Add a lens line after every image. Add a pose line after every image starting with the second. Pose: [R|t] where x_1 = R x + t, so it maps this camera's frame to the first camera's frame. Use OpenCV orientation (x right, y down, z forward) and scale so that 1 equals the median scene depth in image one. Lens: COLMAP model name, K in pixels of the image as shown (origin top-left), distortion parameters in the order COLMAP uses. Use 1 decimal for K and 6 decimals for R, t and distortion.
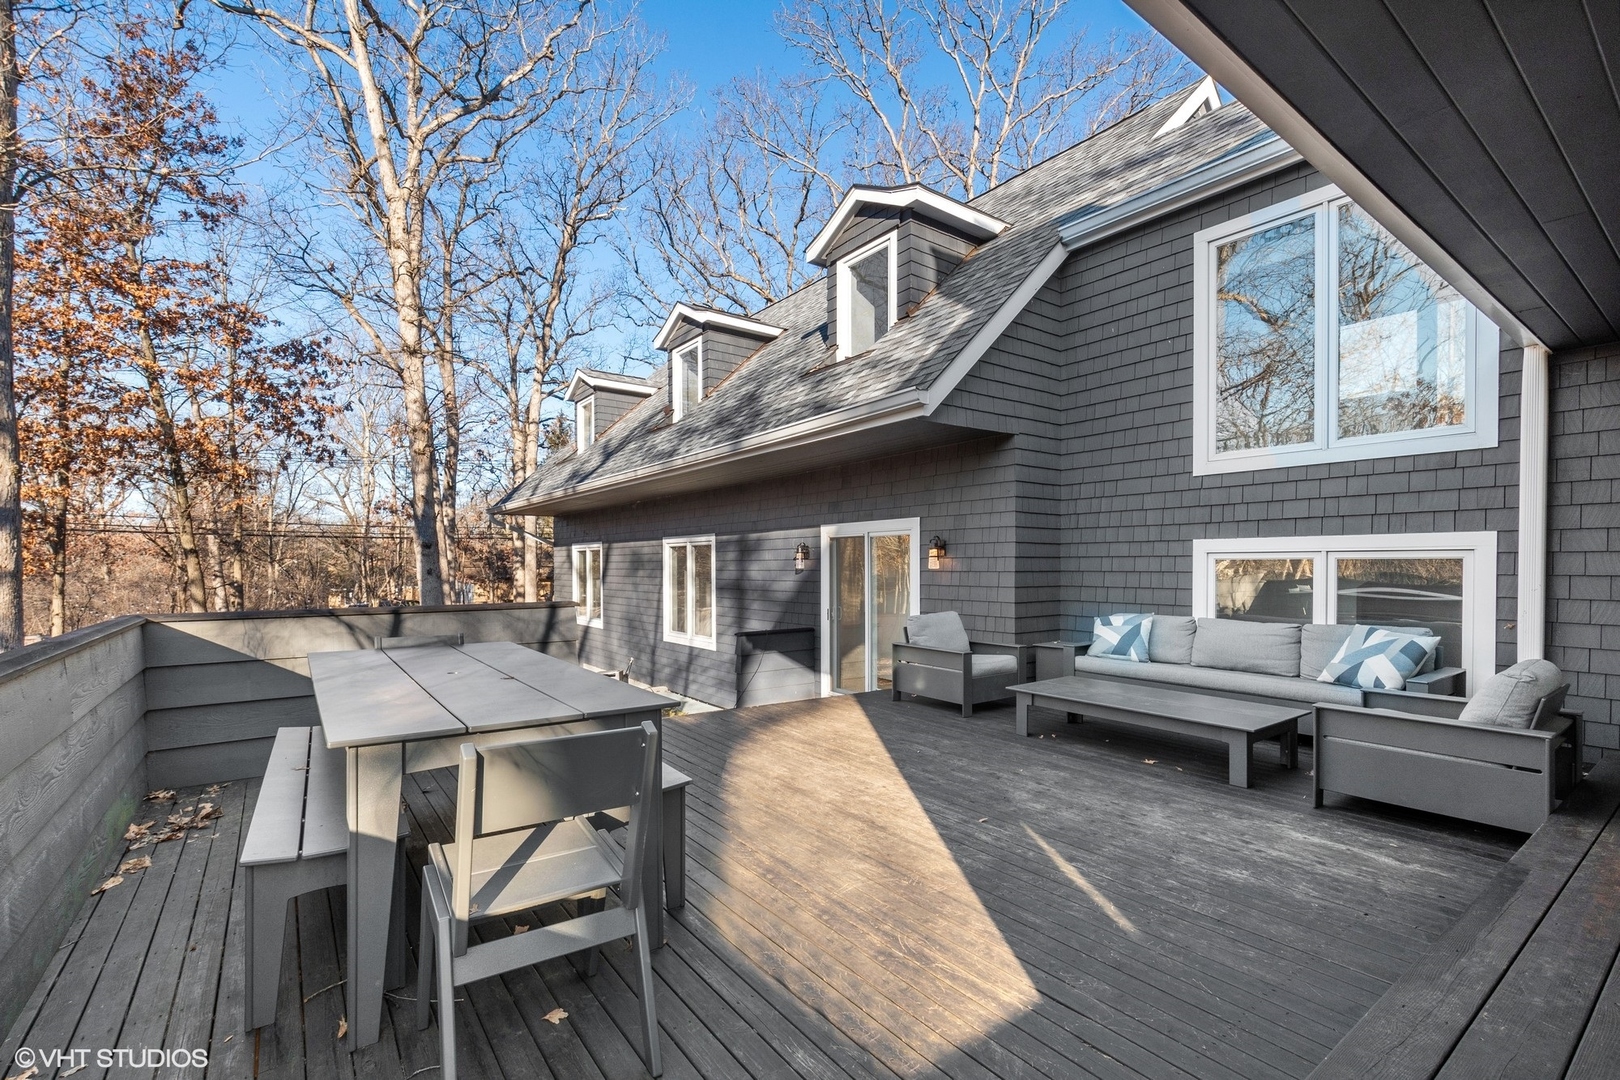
lens RADIAL K [[728.8, 0, 806.2], [0, 728.8, 576.8], [0, 0, 1]] dist [0.000240, 0.000784]
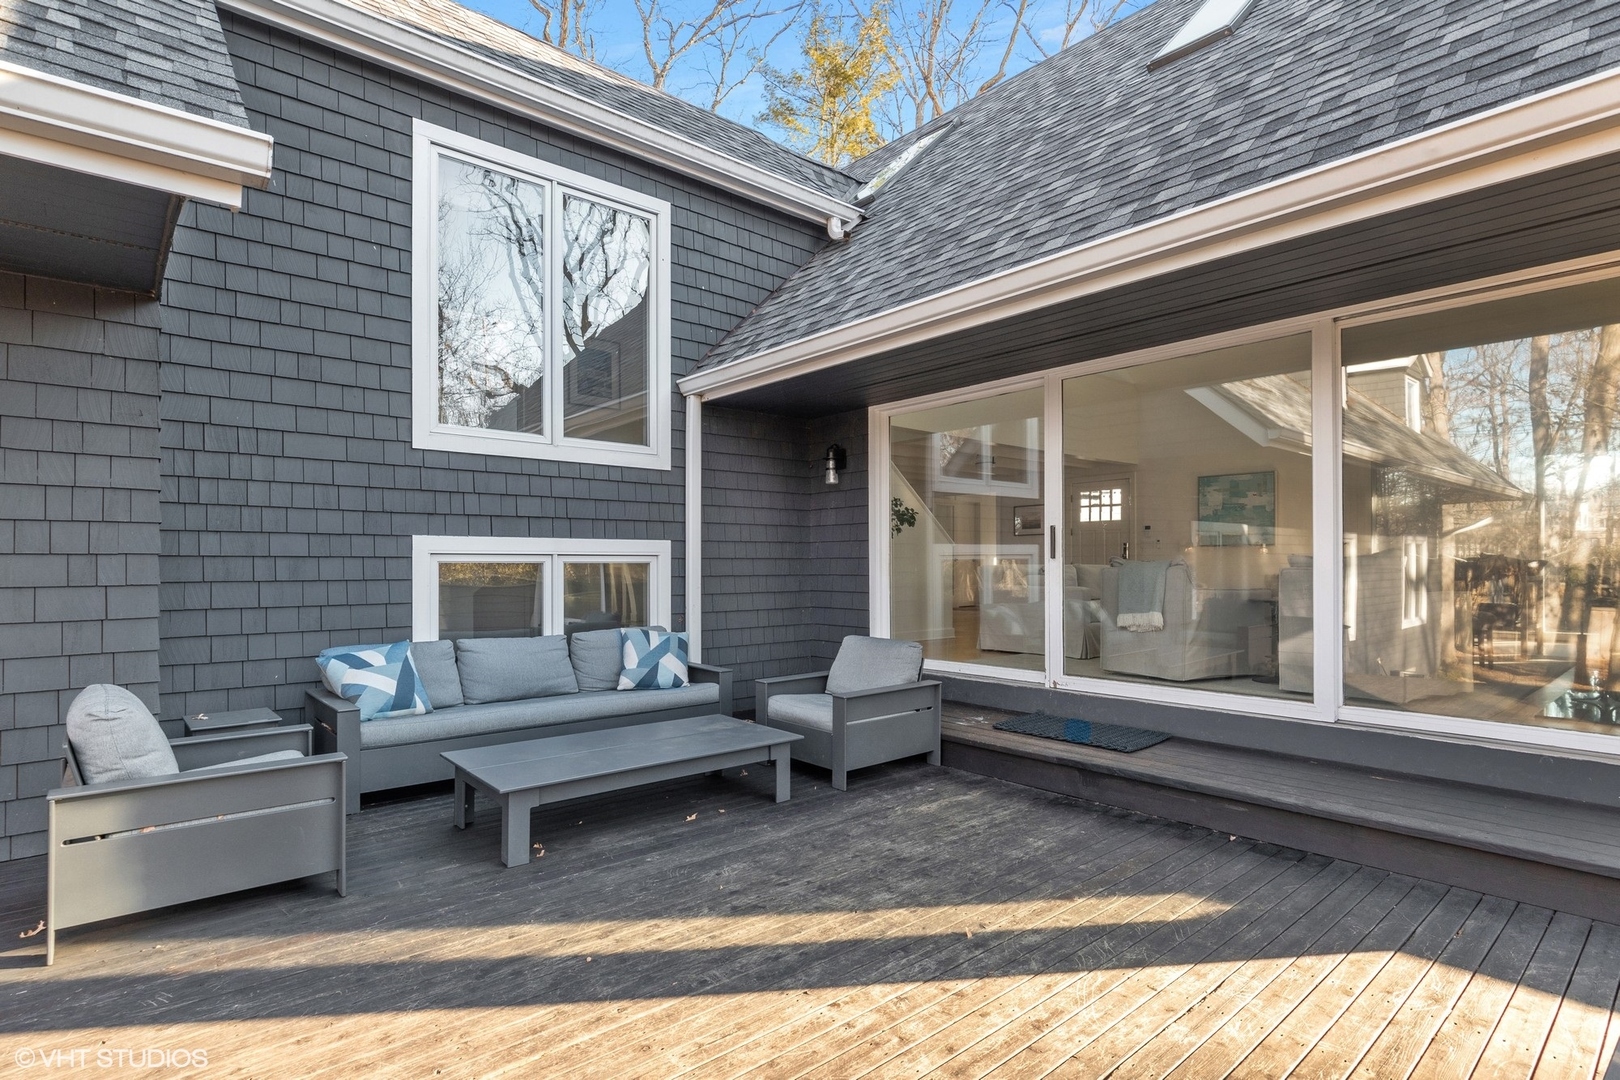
lens RADIAL K [[788.9, 0, 802.7], [0, 788.9, 559.8], [0, 0, 1]] dist [0.013666, 0.000042]
pose [[-0.065143, 0.005131, 0.997863, -0.370899], [0.016171, 0.999861, -0.004086, -0.021370], [-0.997745, 0.015870, -0.065217, 0.858163]]
